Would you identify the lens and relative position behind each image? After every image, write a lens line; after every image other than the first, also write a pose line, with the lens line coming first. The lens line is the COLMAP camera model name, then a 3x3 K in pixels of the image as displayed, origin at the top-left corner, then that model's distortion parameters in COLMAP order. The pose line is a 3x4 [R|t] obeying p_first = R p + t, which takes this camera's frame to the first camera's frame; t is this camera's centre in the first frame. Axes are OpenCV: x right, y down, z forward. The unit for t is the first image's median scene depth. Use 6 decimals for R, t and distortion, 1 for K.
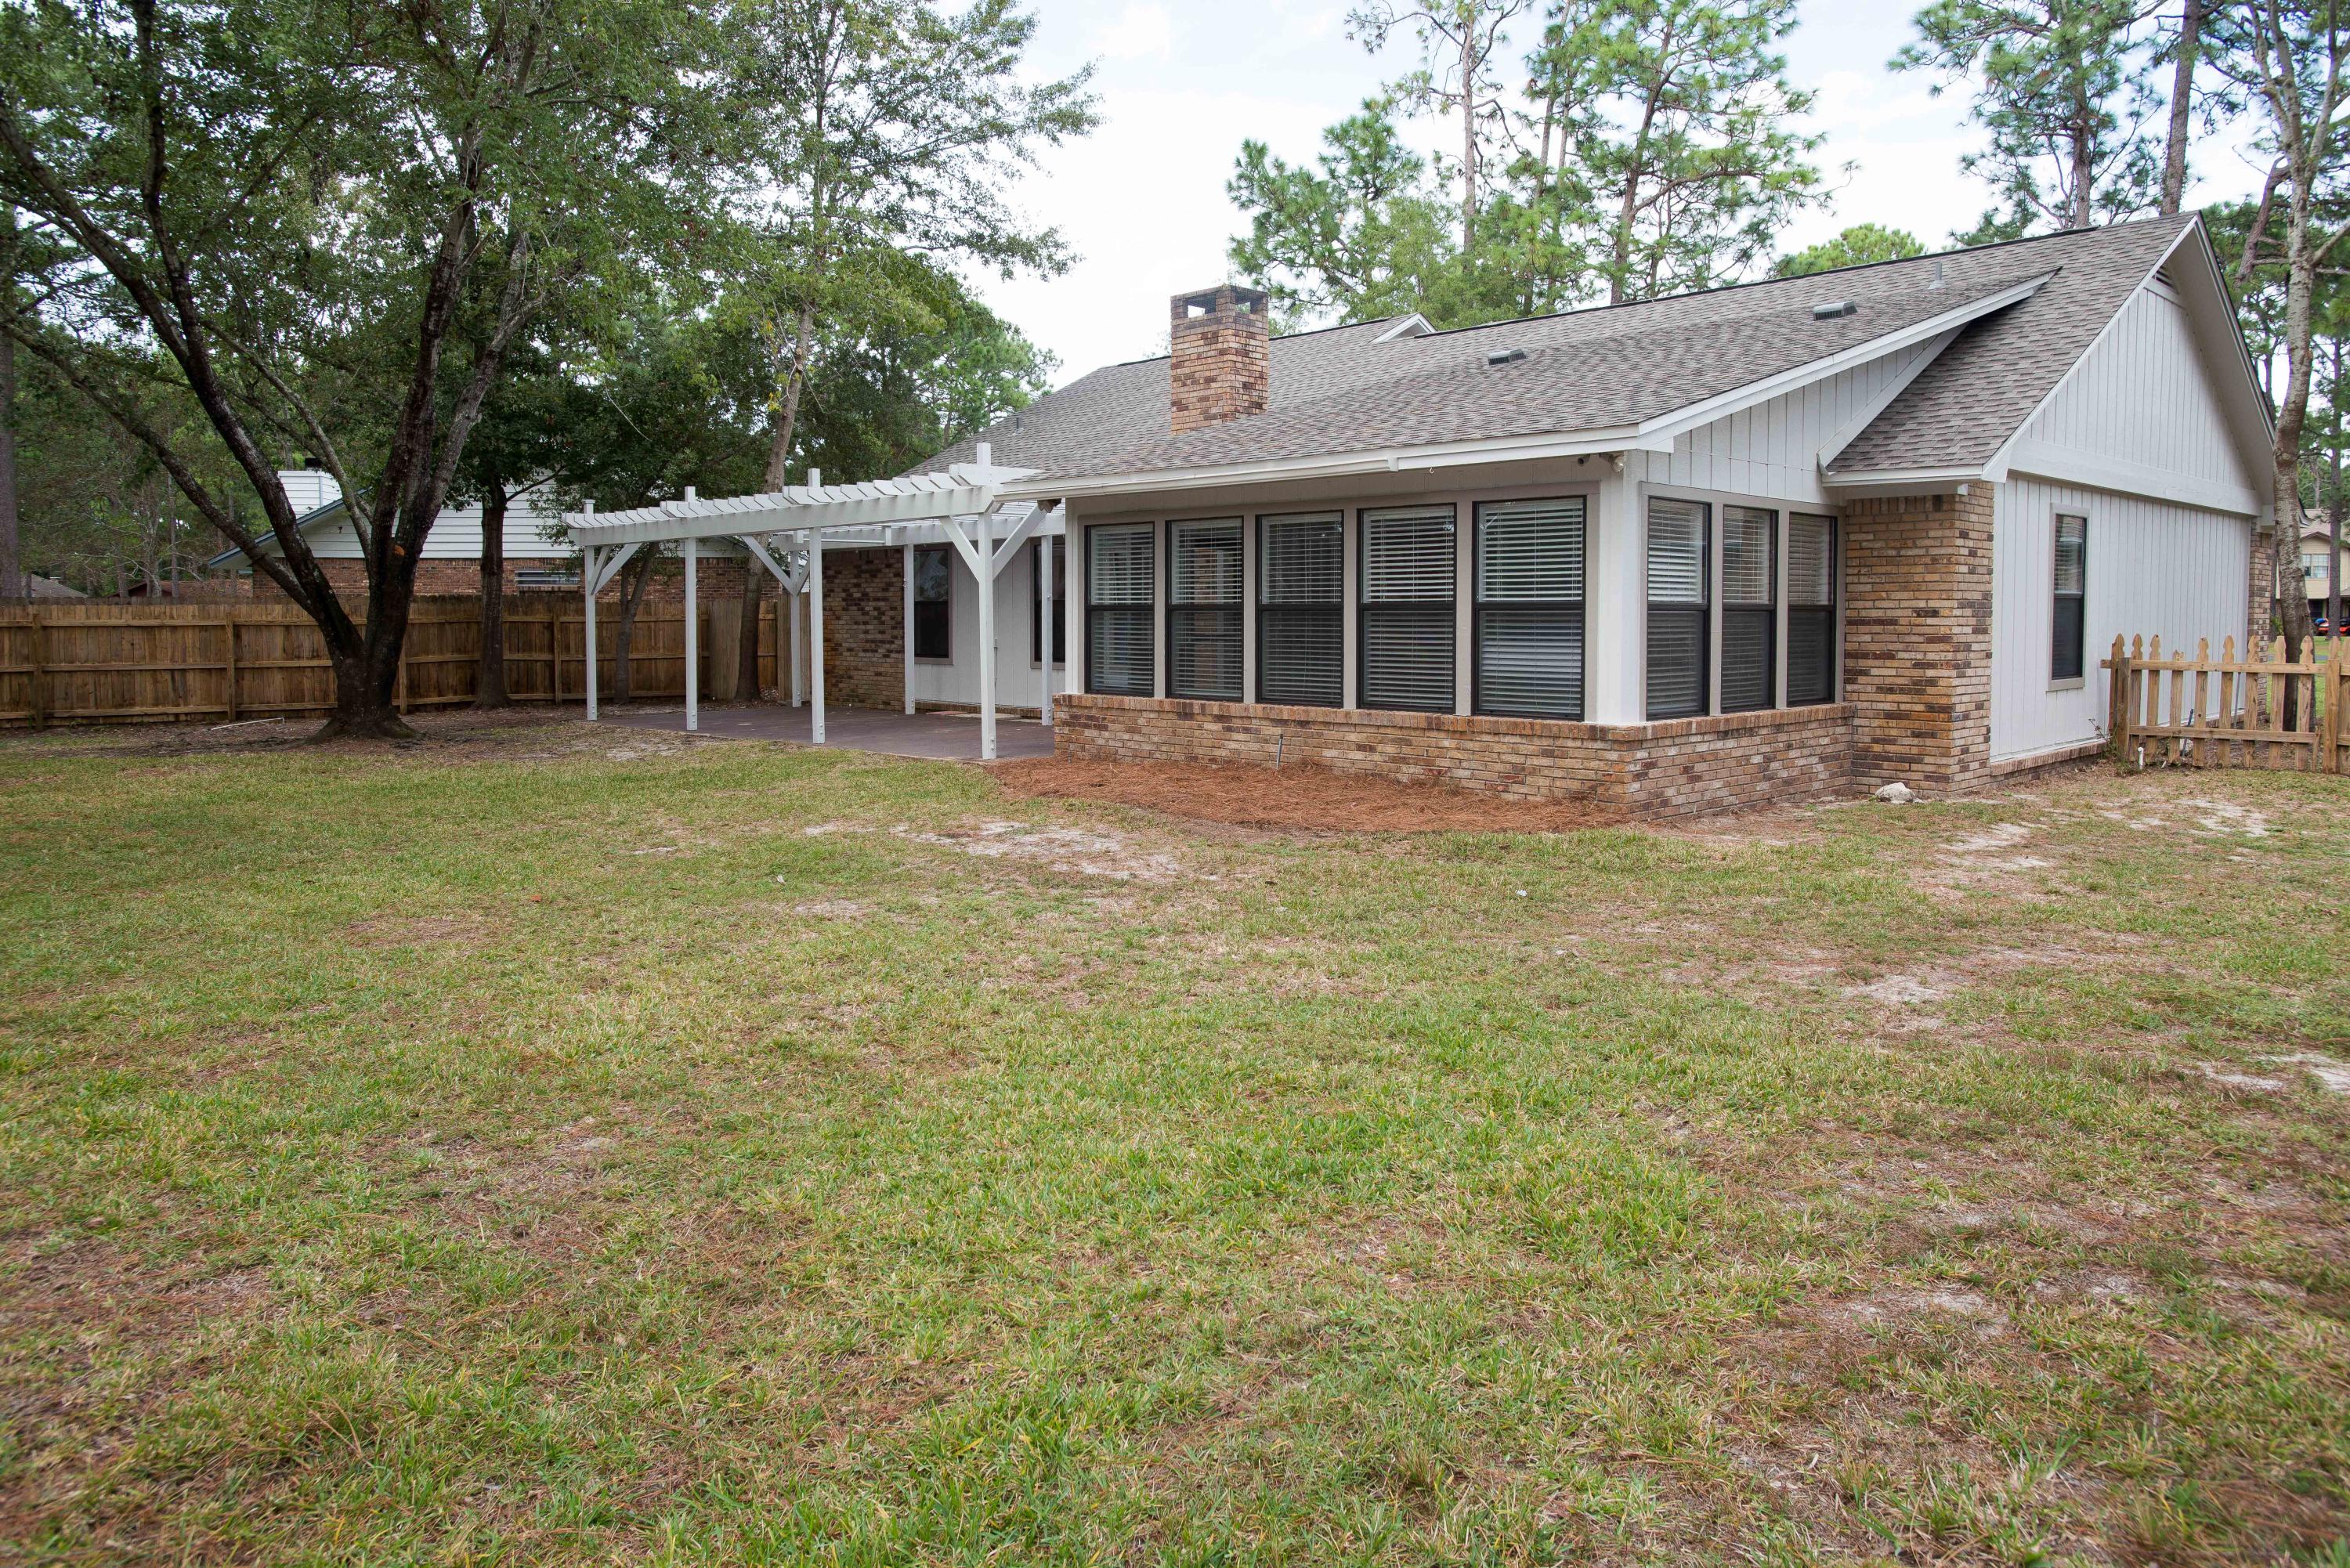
lens RADIAL K [[1526.5, 0, 1174.7], [0, 1526.5, 699.2], [0, 0, 1]] dist [-0.004250, -0.000865]
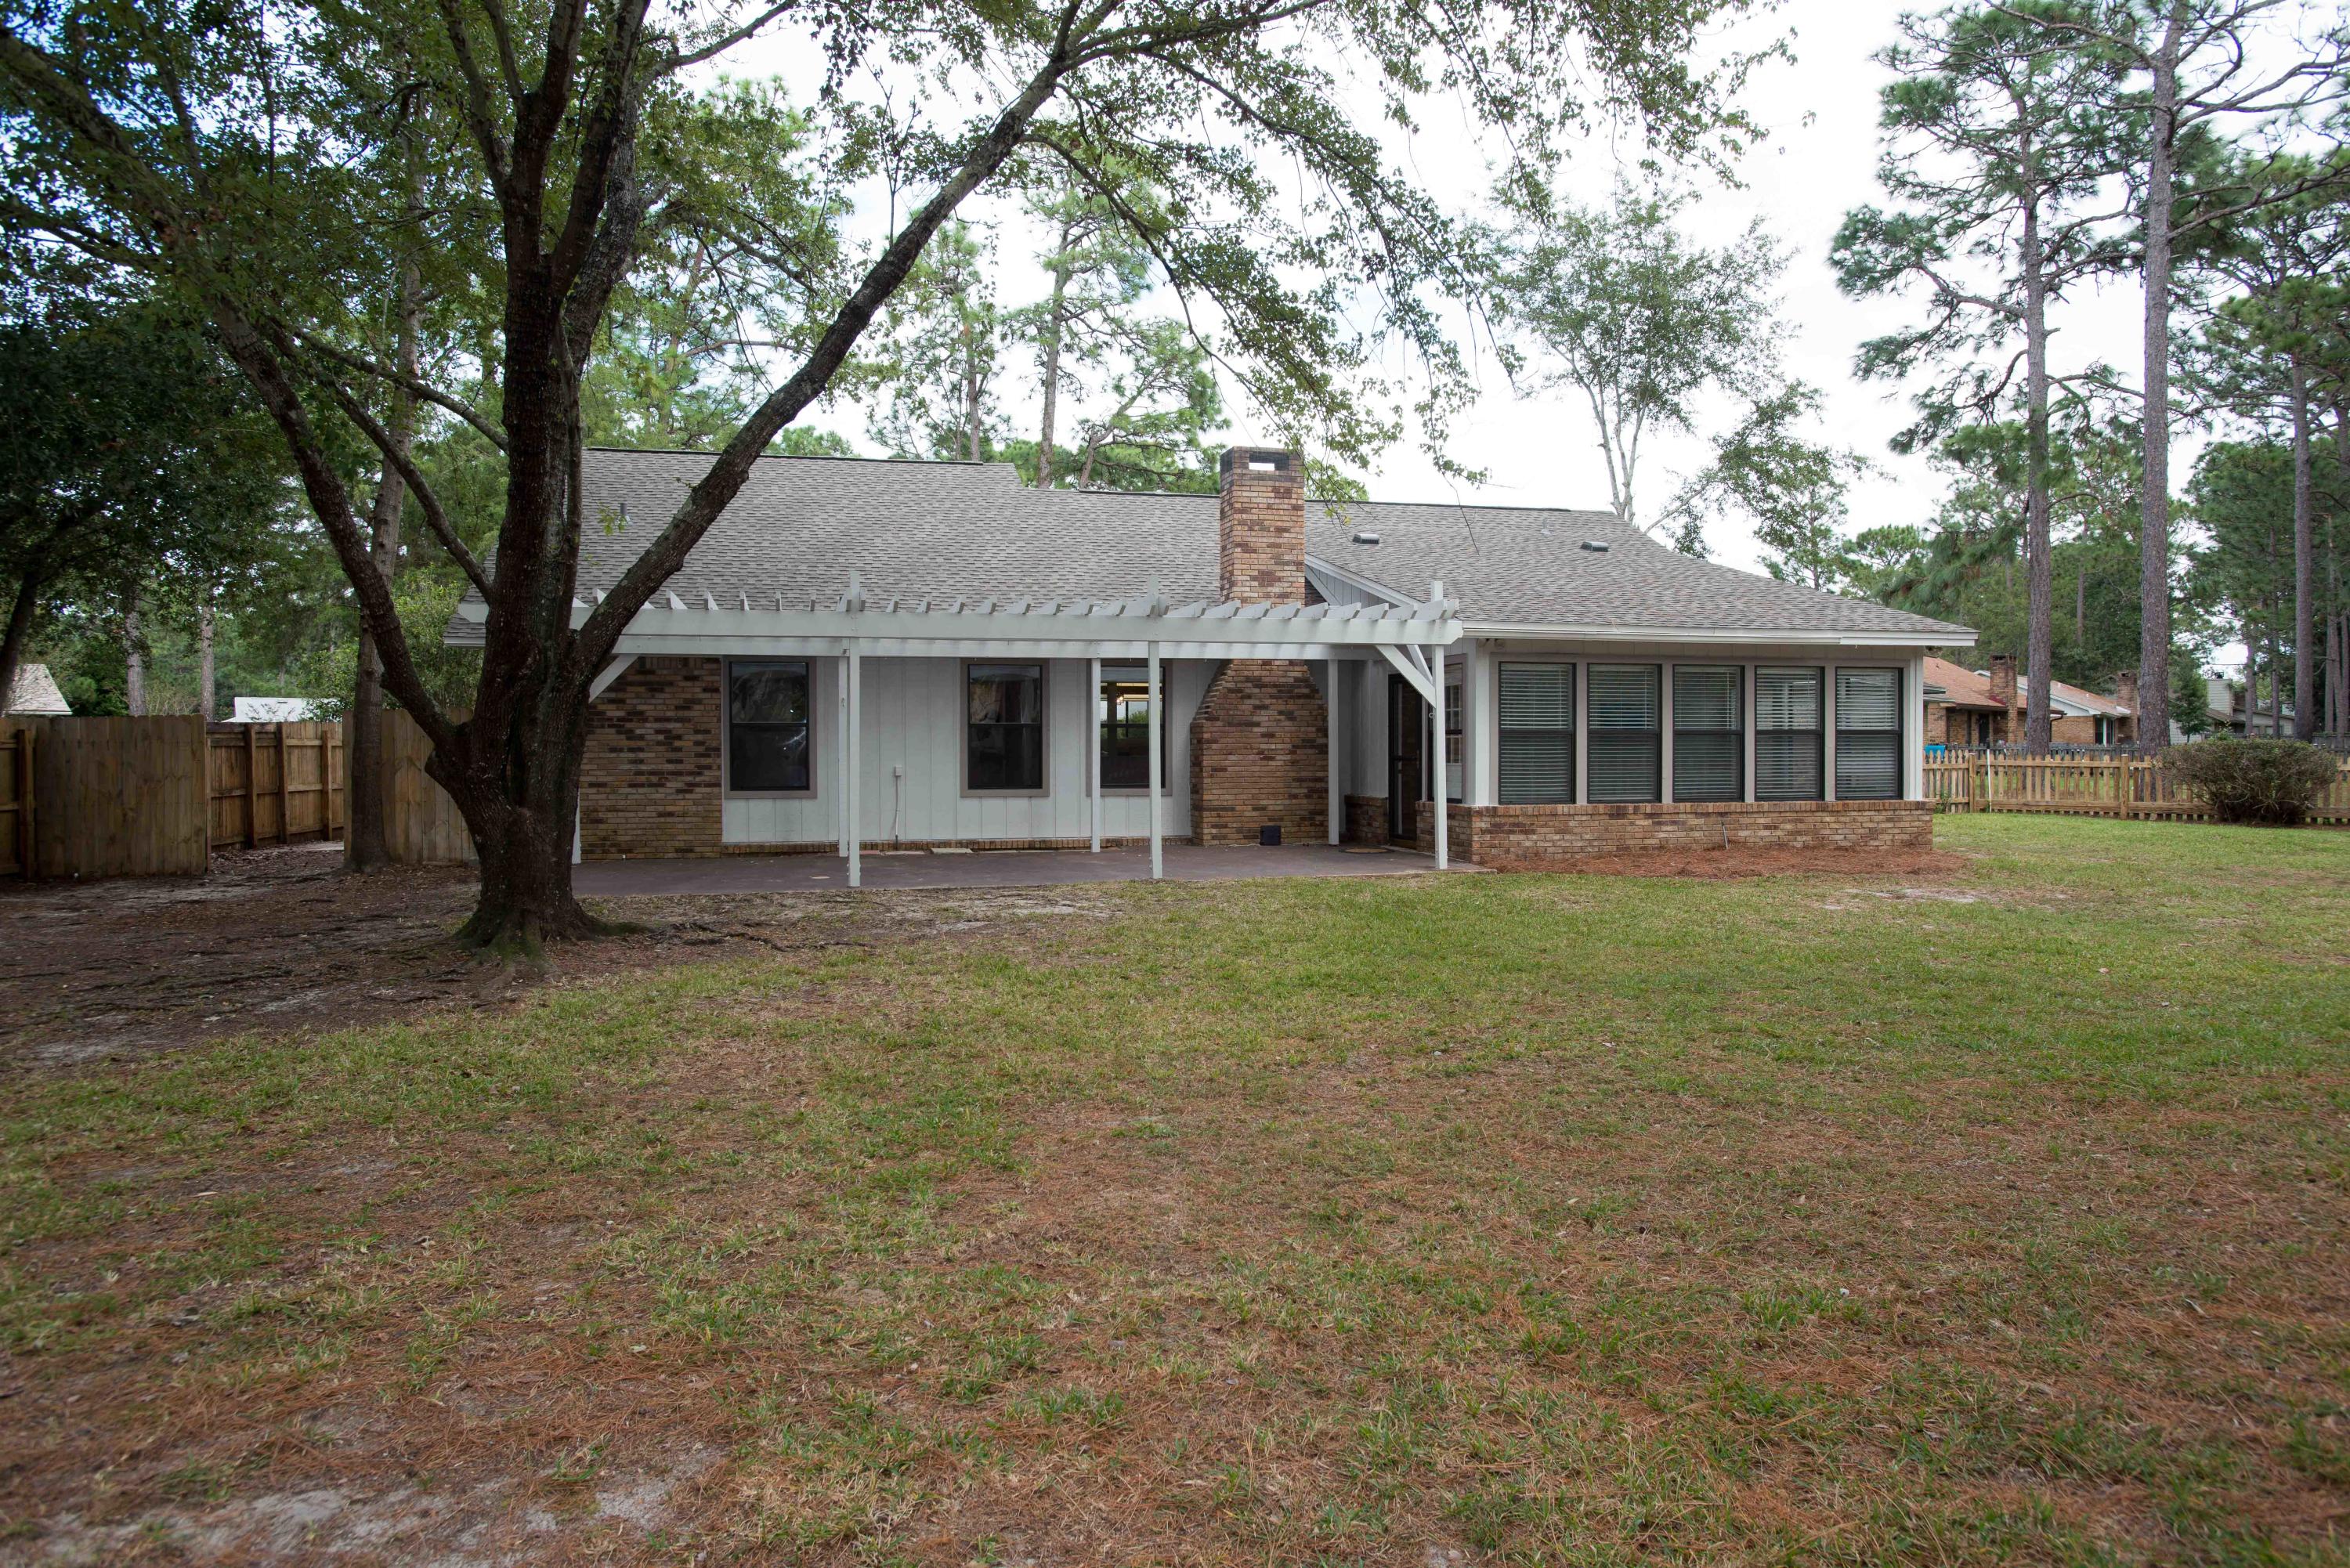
lens RADIAL K [[1444.3, 0, 1175.0], [0, 1444.3, 784.0], [0, 0, 1]] dist [0.001546, 0.000649]
pose [[0.509034, -0.025275, 0.860376, -1.266038], [0.048869, 0.998805, 0.000429, -0.035837], [-0.859358, 0.041827, 0.509660, 0.720825]]
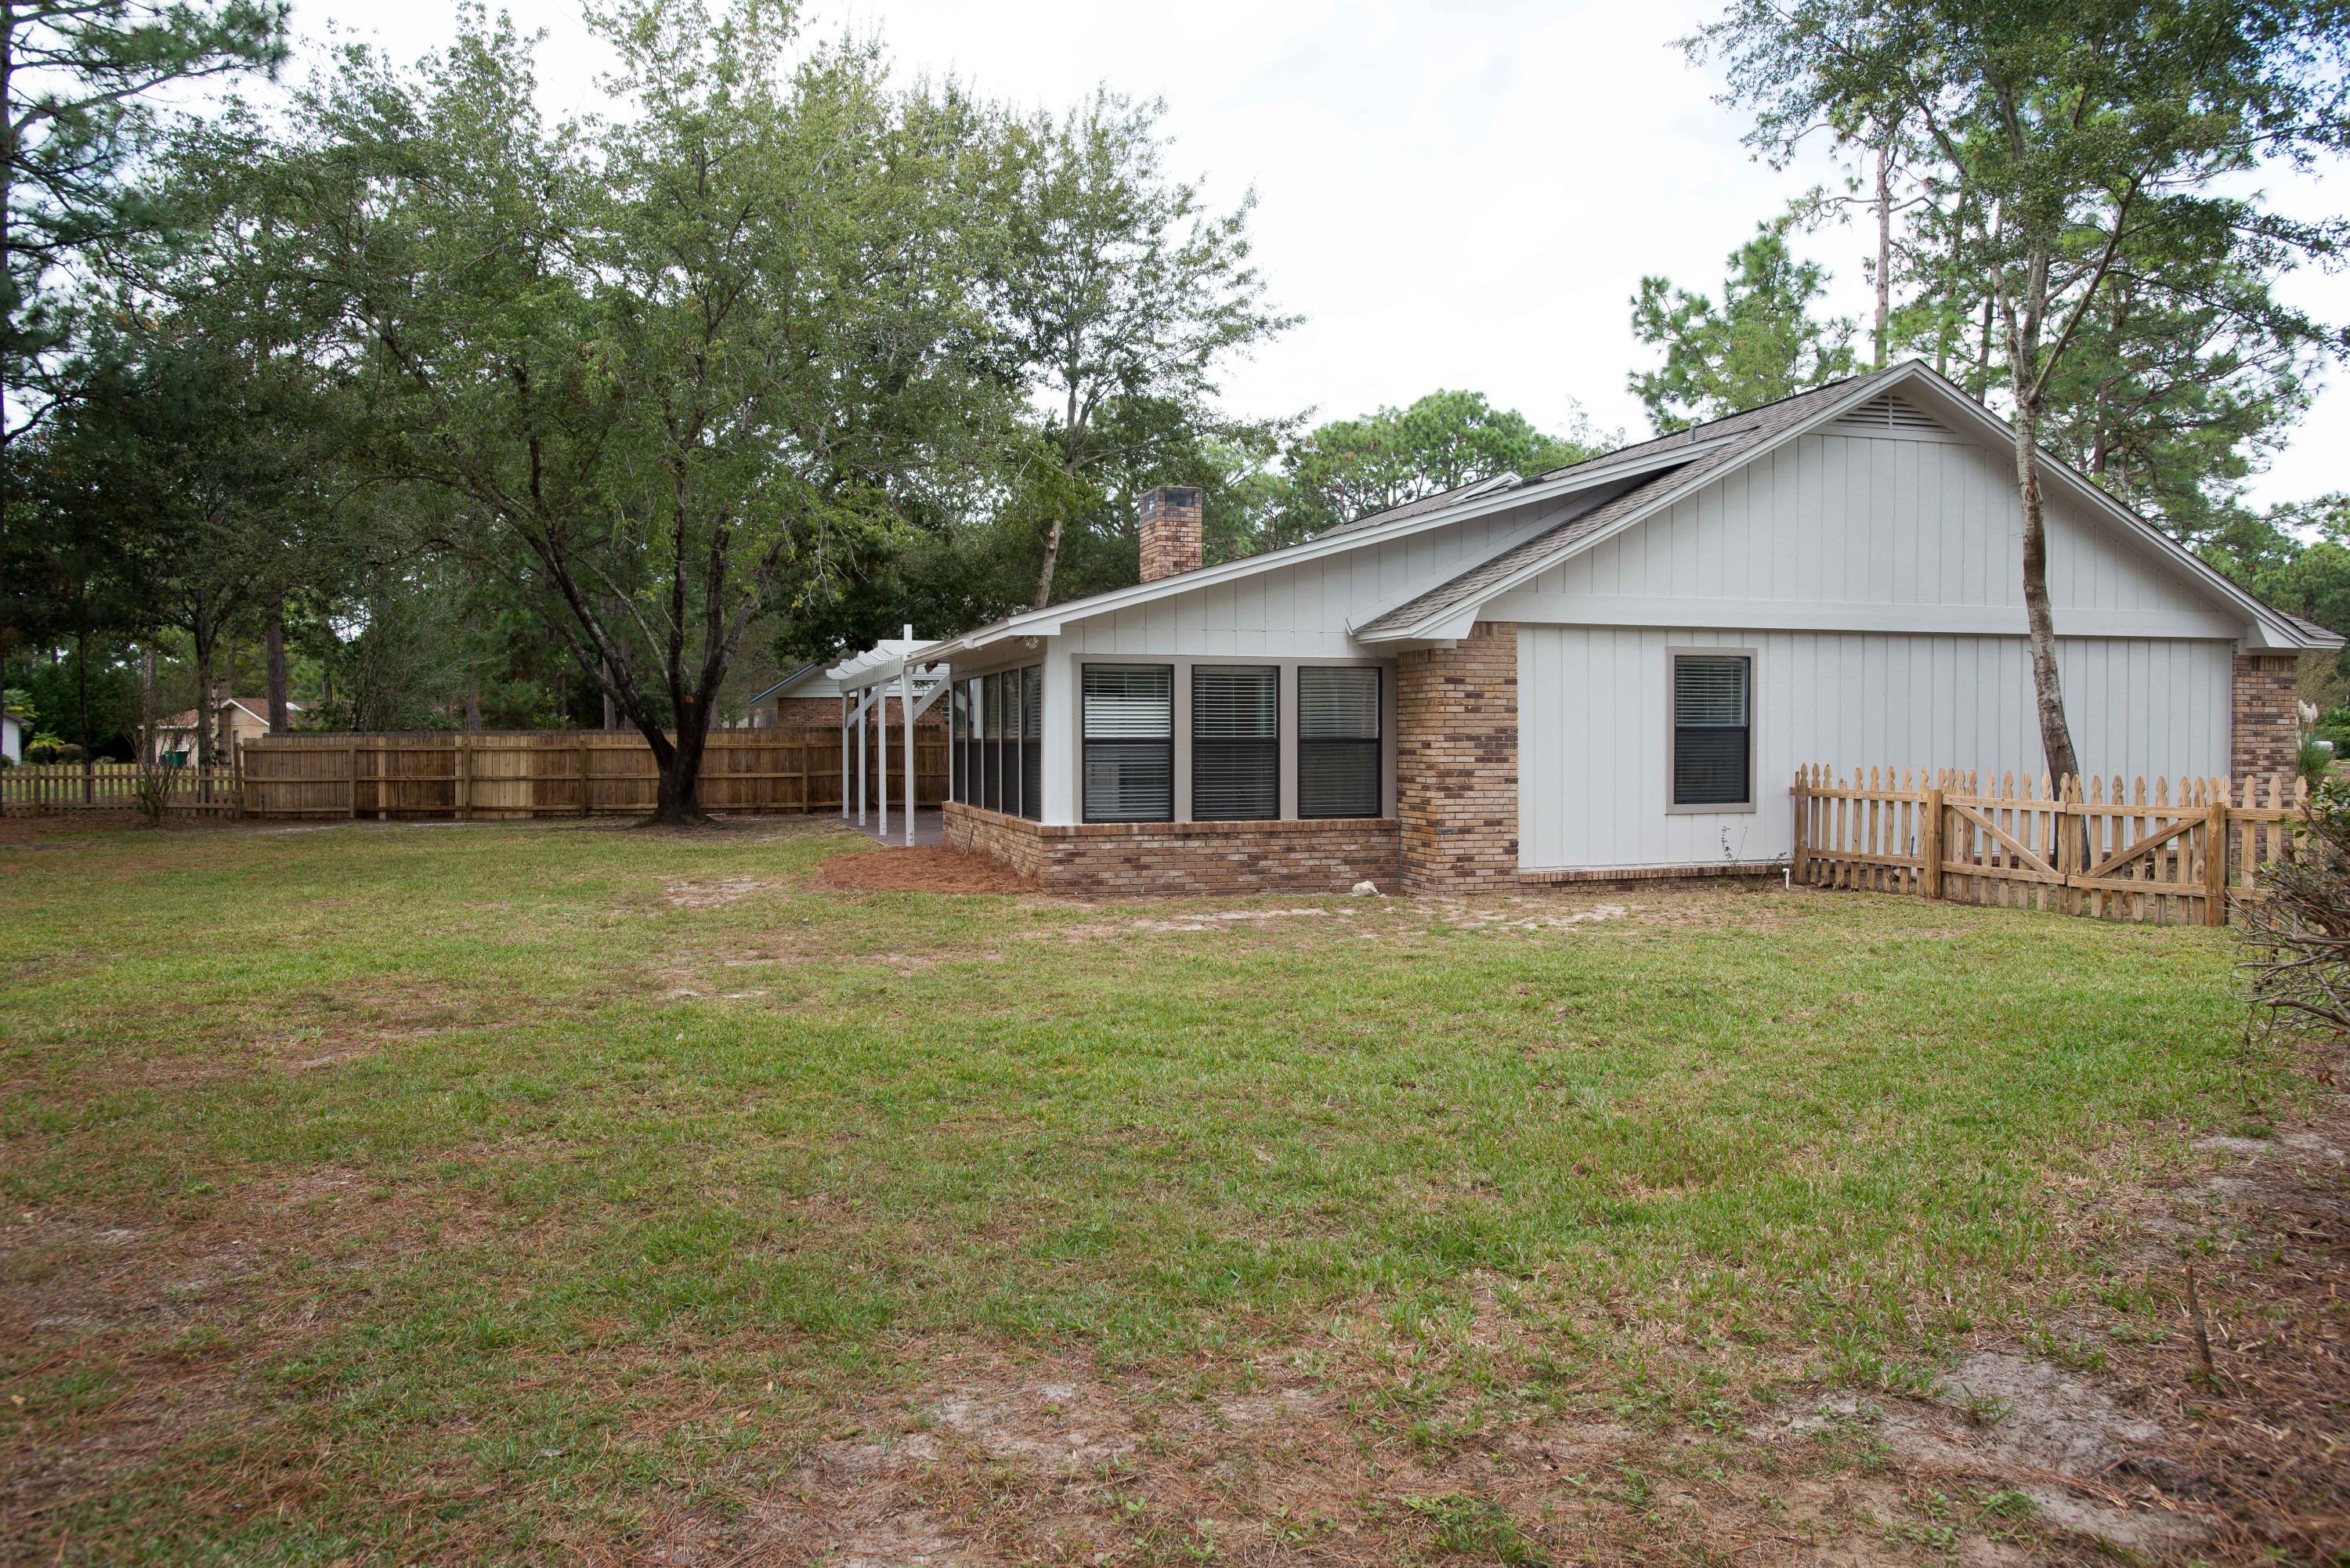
lens RADIAL K [[1502.5, 0, 1138.1], [0, 1502.5, 776.7], [0, 0, 1]] dist [-0.041152, 0.069777]
pose [[0.896026, 0.010402, -0.443879, 0.792763], [-0.022631, 0.999496, -0.022260, 0.000815], [0.443424, 0.029991, 0.895810, -0.178972]]
